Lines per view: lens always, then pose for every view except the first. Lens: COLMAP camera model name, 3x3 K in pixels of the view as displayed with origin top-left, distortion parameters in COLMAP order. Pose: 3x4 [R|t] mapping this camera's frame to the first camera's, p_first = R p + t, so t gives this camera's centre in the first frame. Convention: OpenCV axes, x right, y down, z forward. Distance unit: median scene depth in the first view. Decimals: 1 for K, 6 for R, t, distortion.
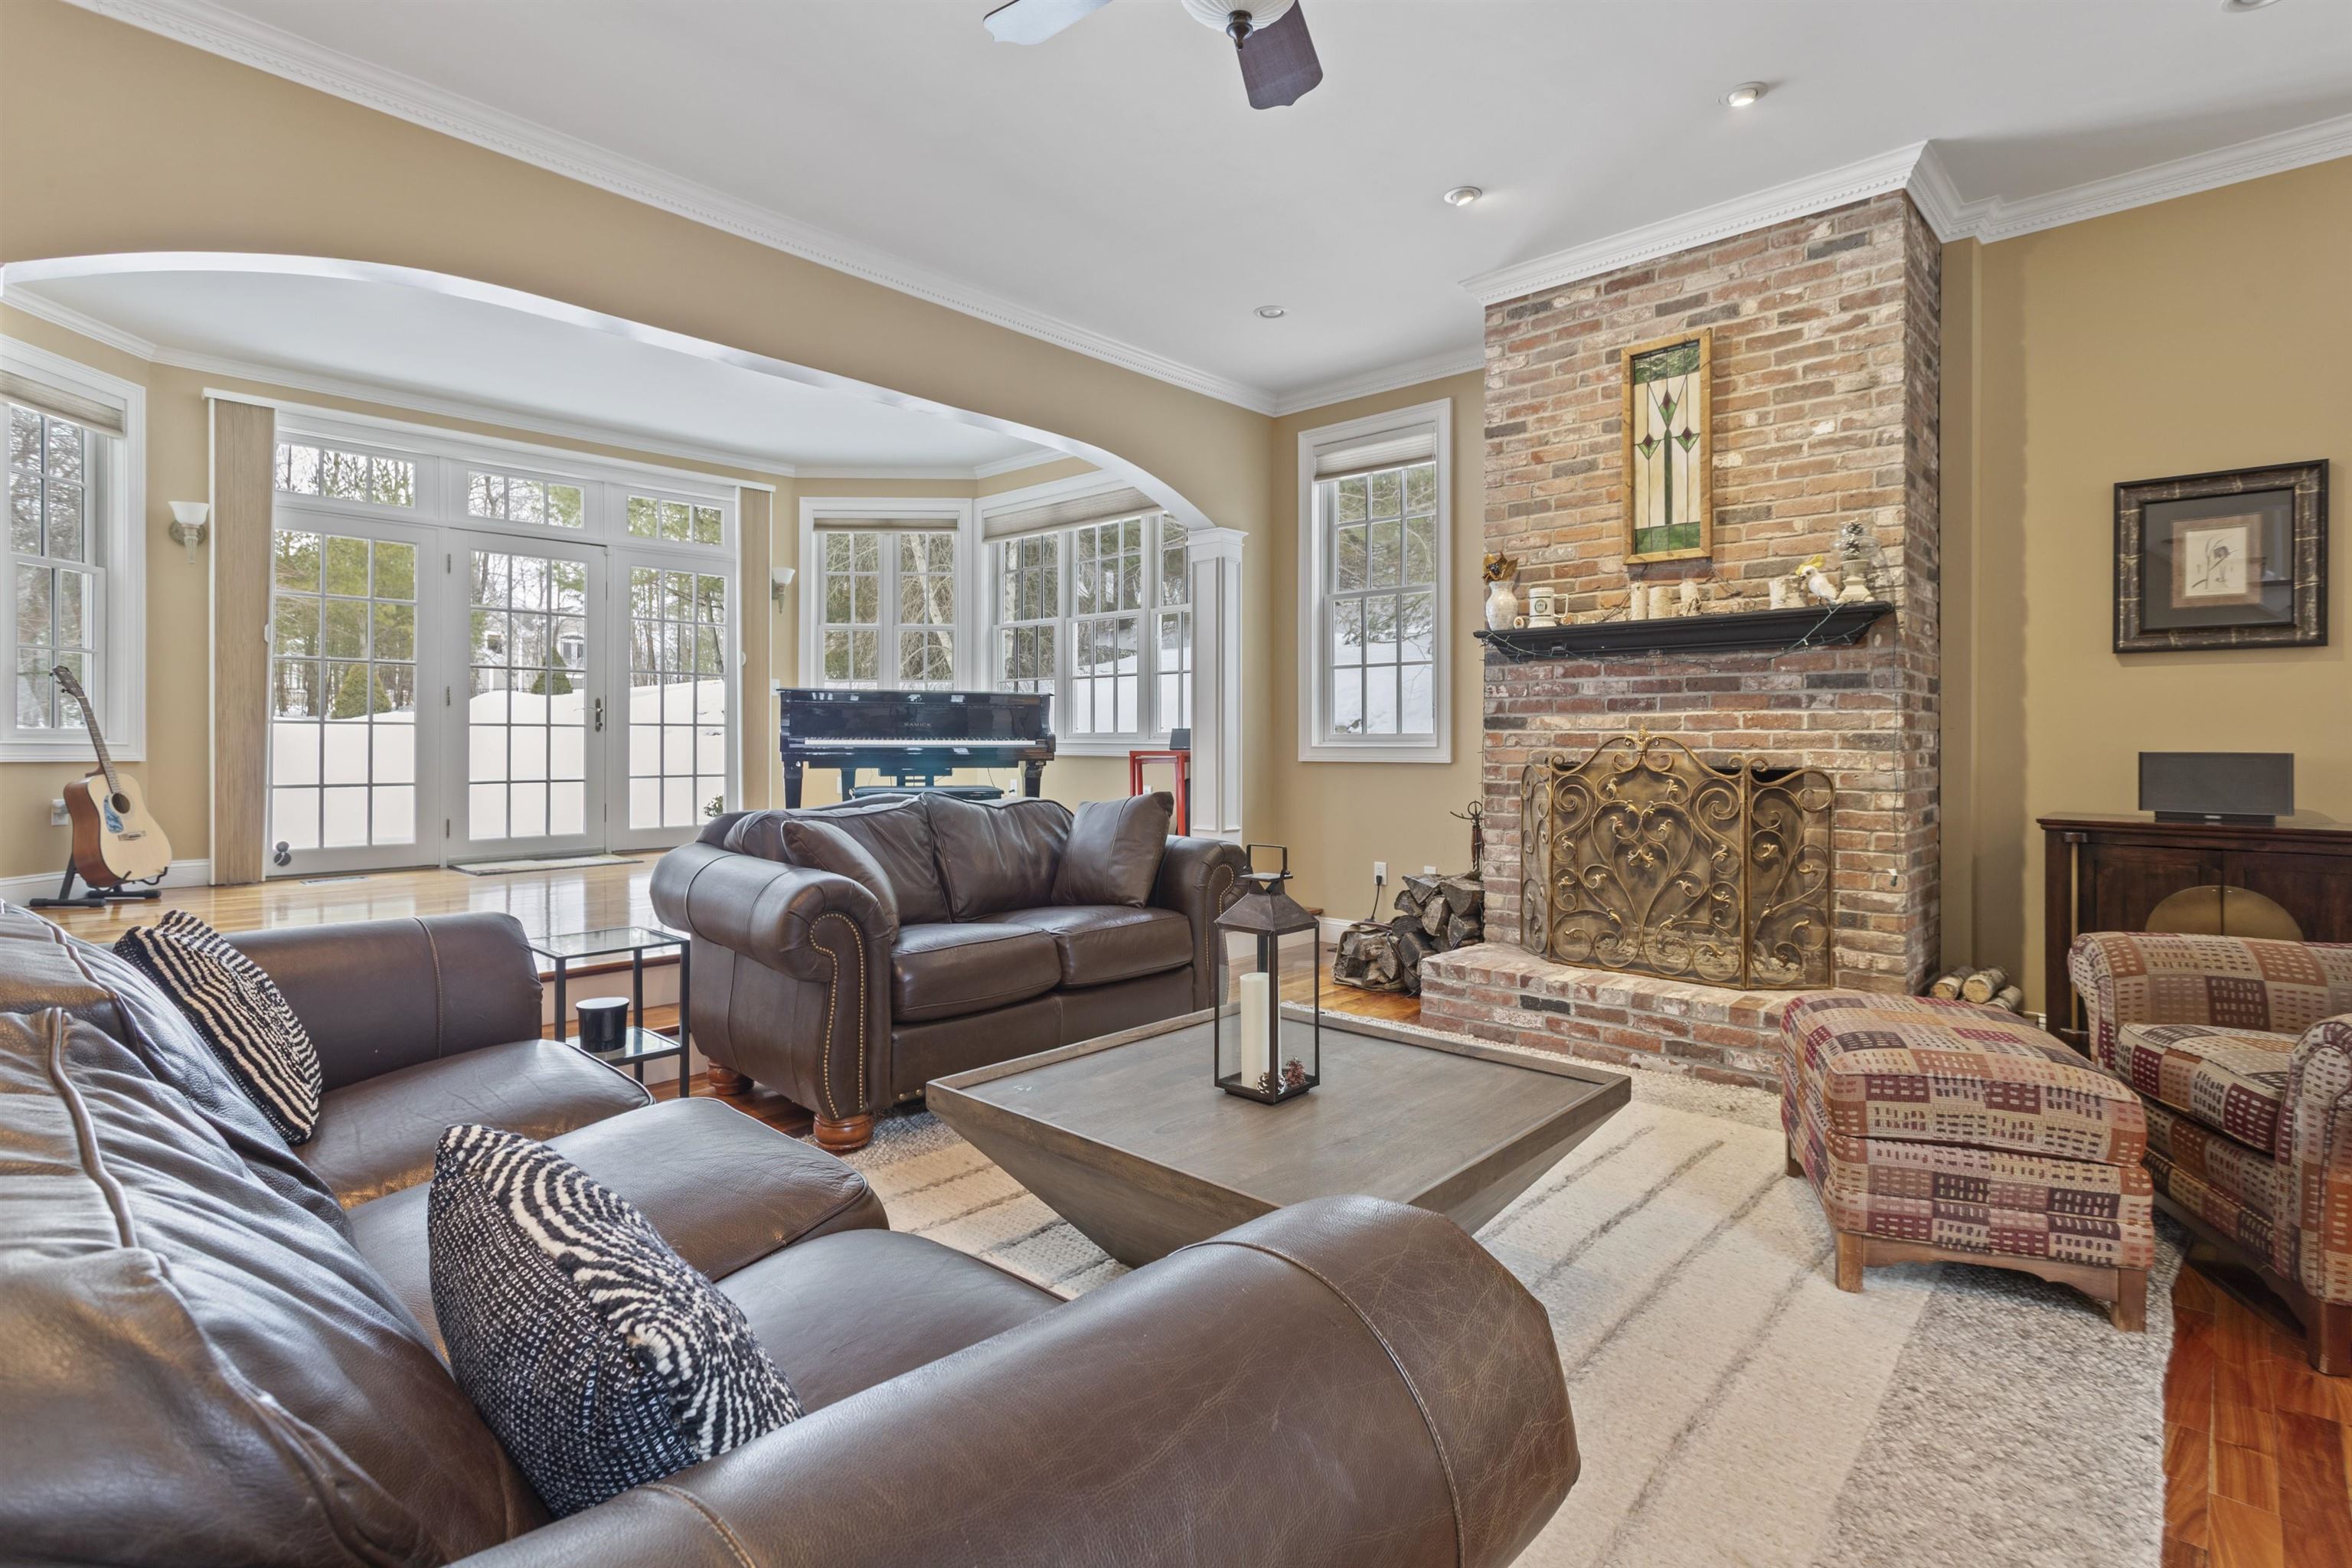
lens RADIAL K [[1135.6, 0, 1173.4], [0, 1135.6, 725.8], [0, 0, 1]] dist [0.002999, 0.000487]
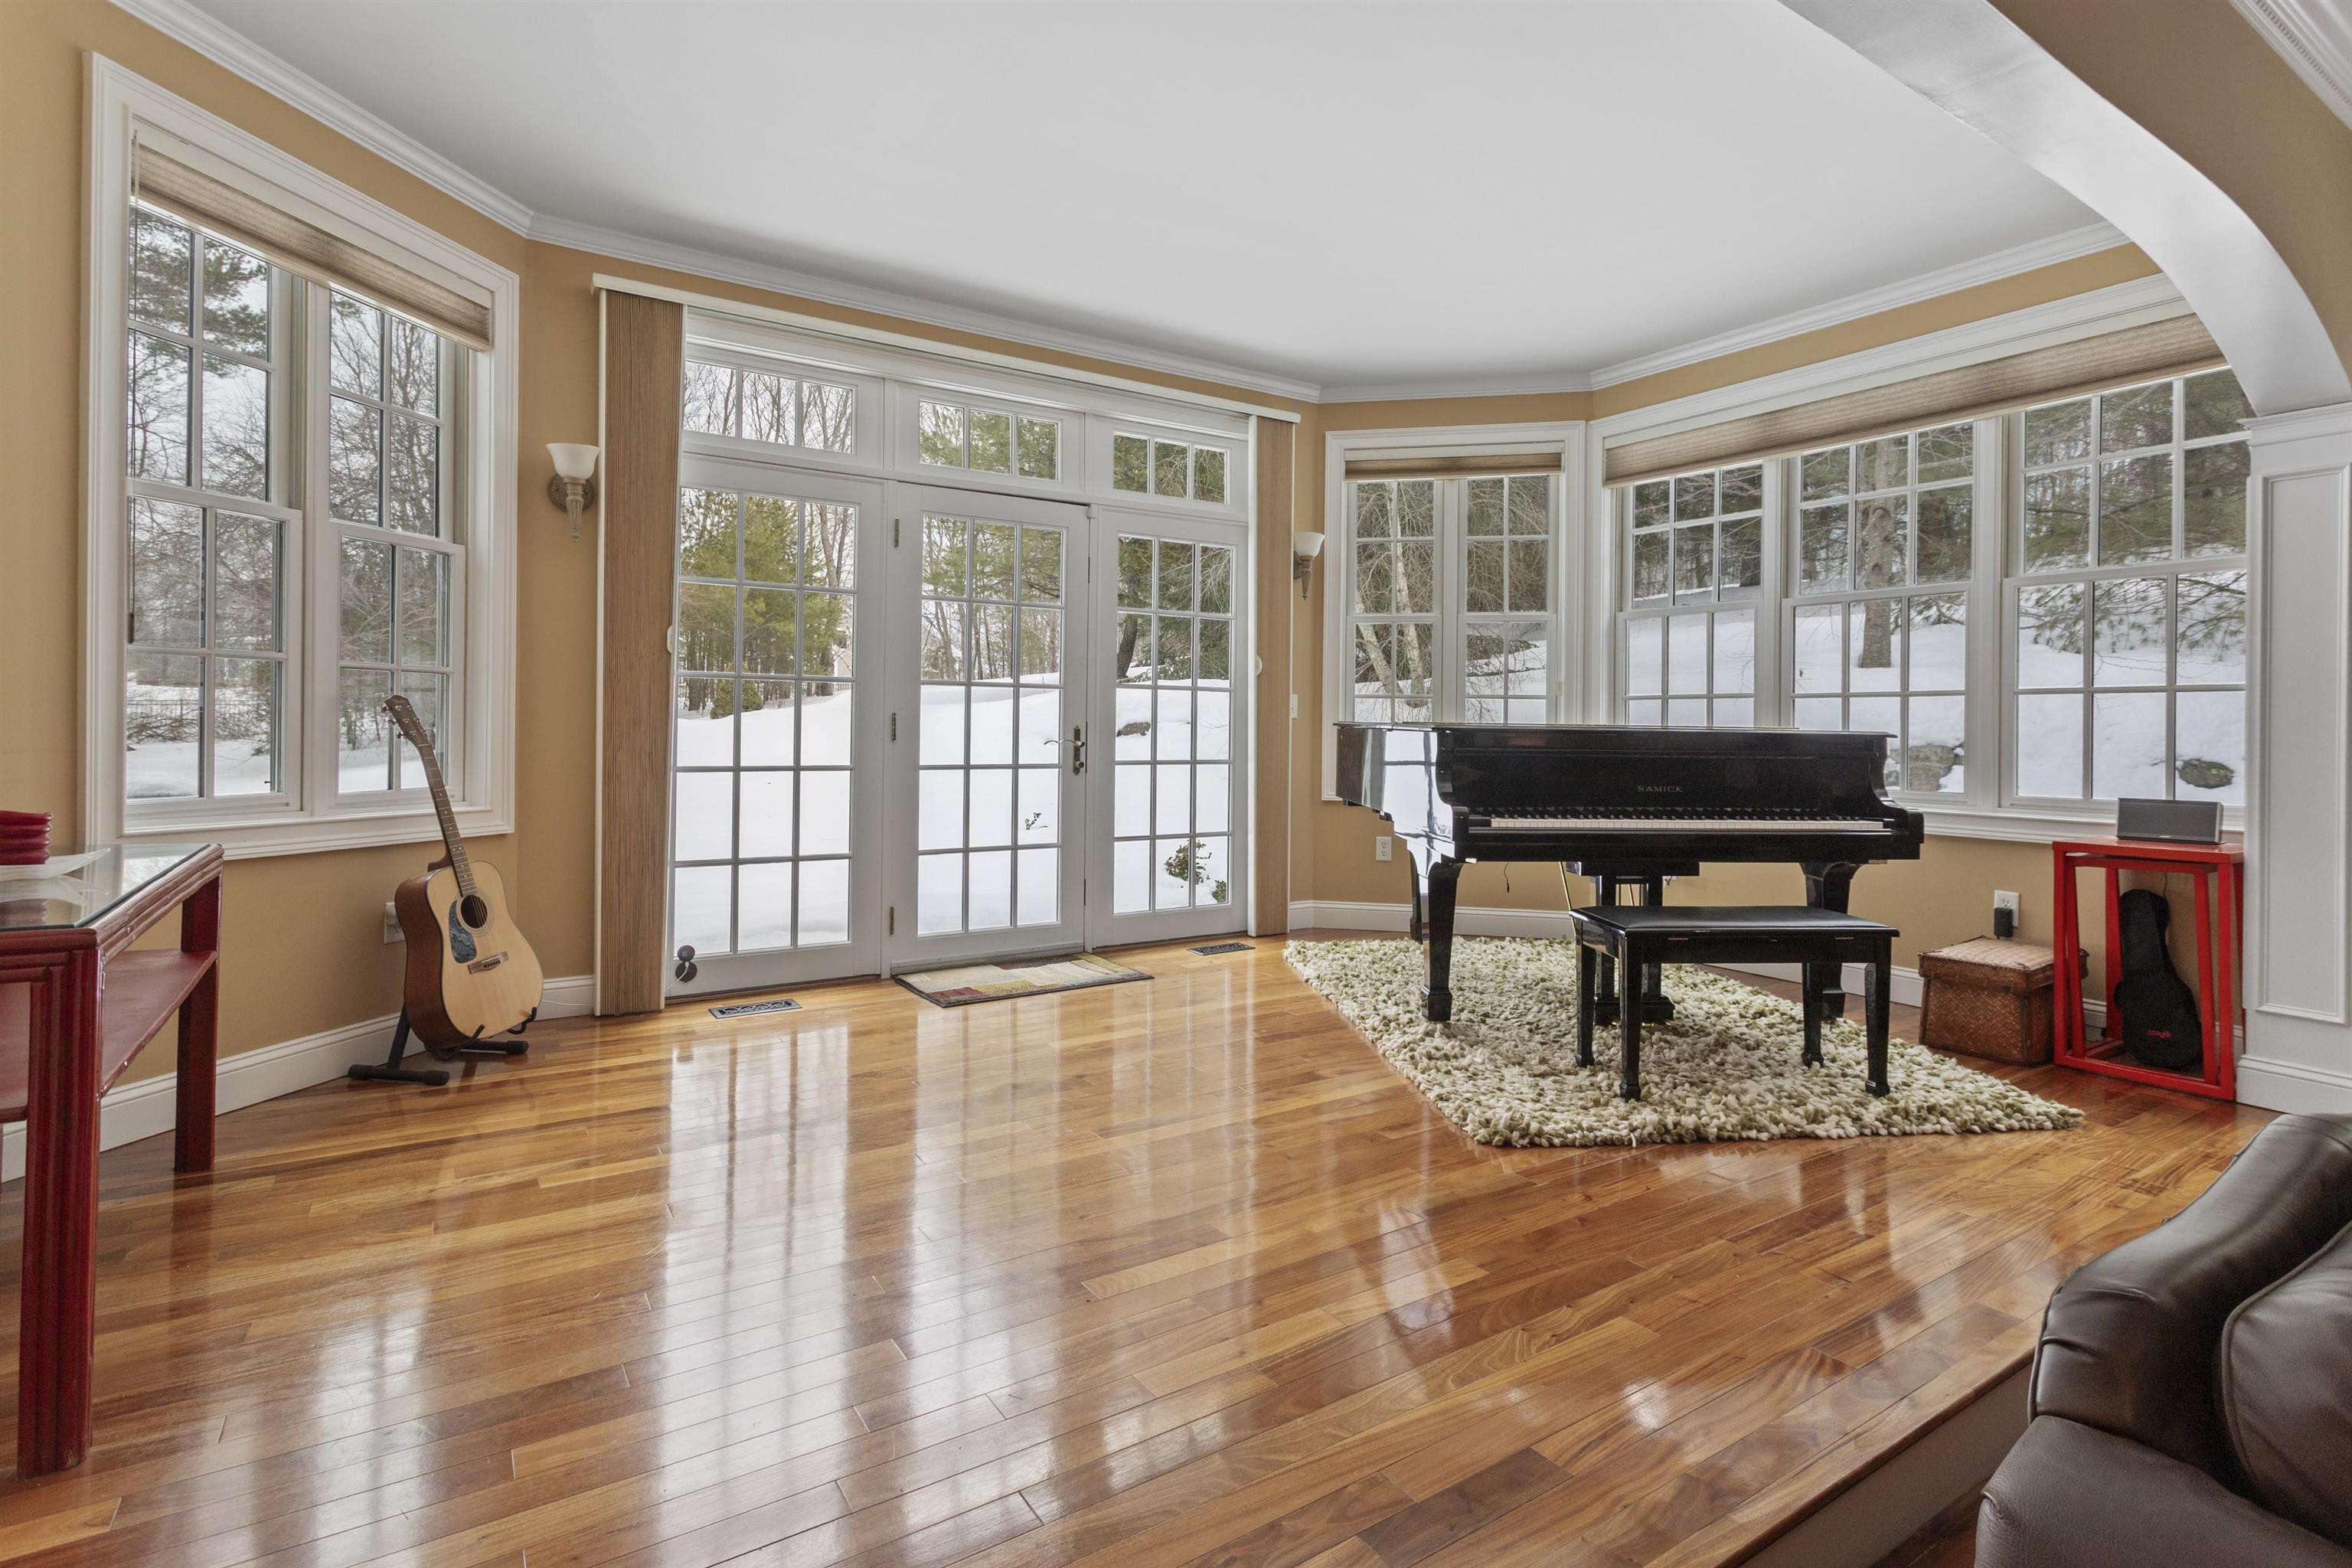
lens RADIAL K [[1144.1, 0, 1171.8], [0, 1144.1, 713.8], [0, 0, 1]] dist [0.000167, 0.000255]
pose [[0.970604, 0.005395, -0.240623, -0.460210], [-0.006186, 0.999978, -0.002529, -0.049598], [0.240604, 0.003943, 0.970615, 0.553088]]
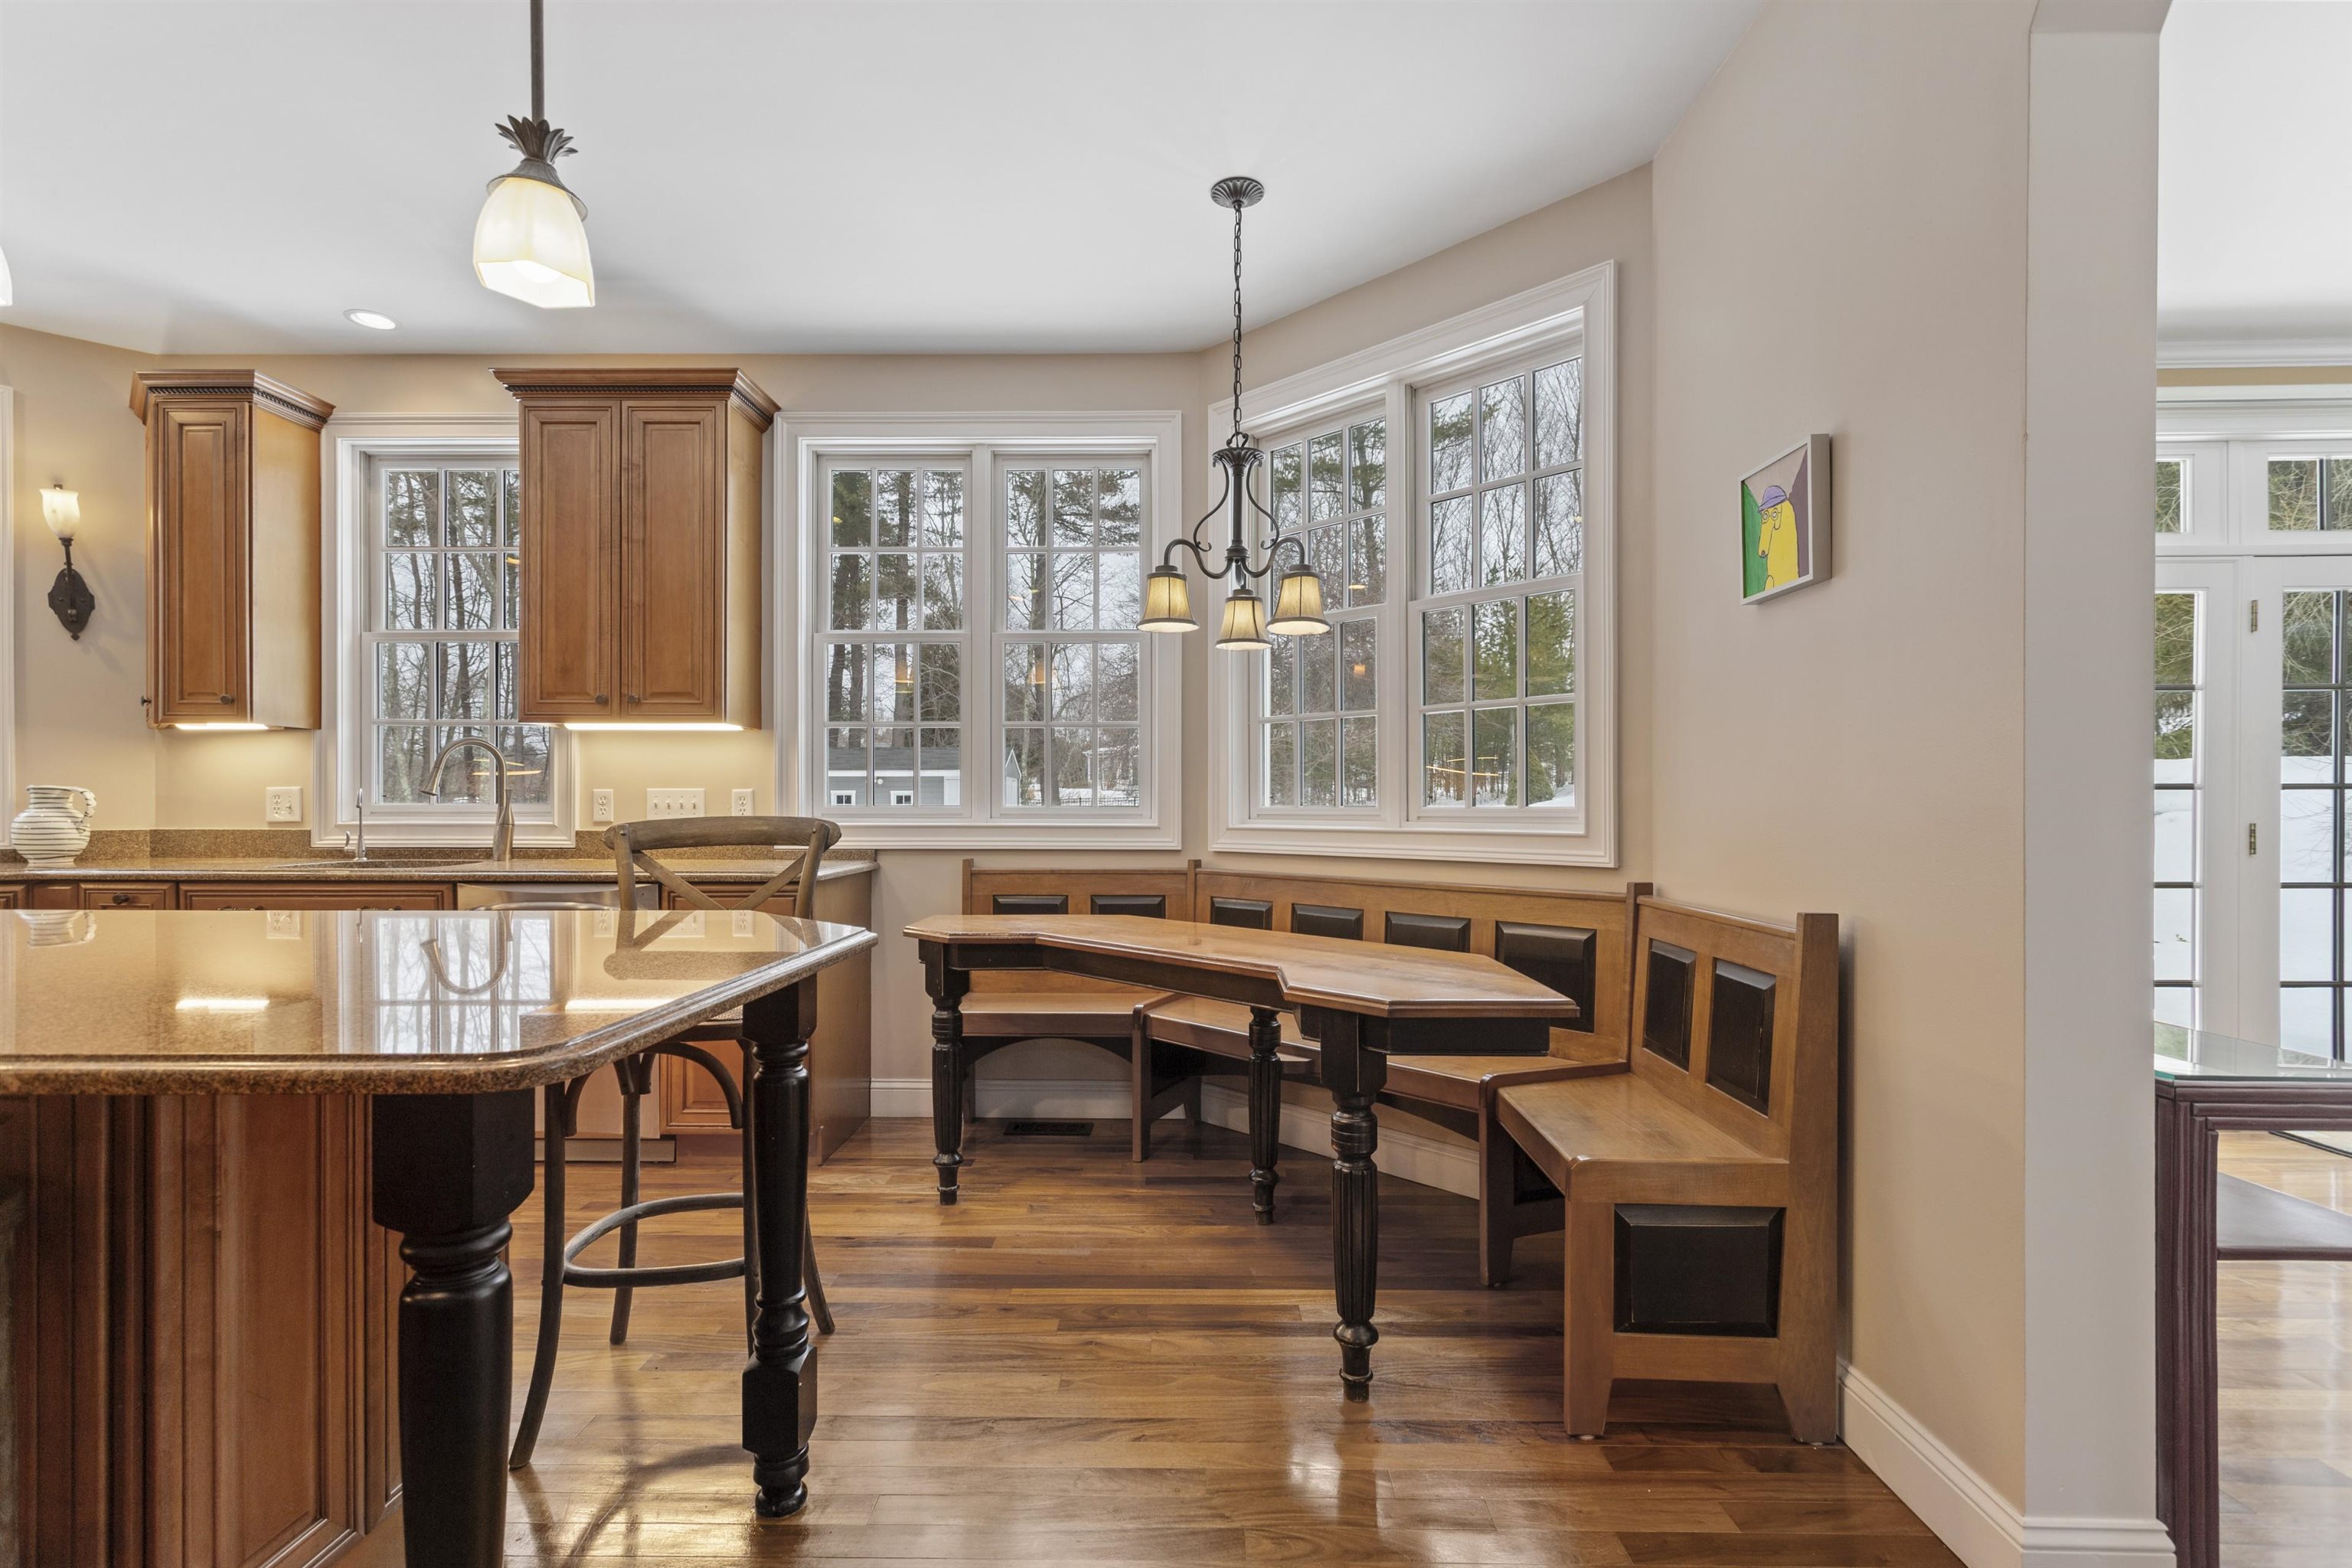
lens RADIAL K [[1116.8, 0, 1176.6], [0, 1116.8, 805.6], [0, 0, 1]] dist [0.002831, 0.000578]
pose [[0.667741, -0.003905, -0.744384, -0.853444], [0.011818, 0.999916, 0.005356, -0.079292], [0.744300, -0.012374, 0.667731, 0.283438]]
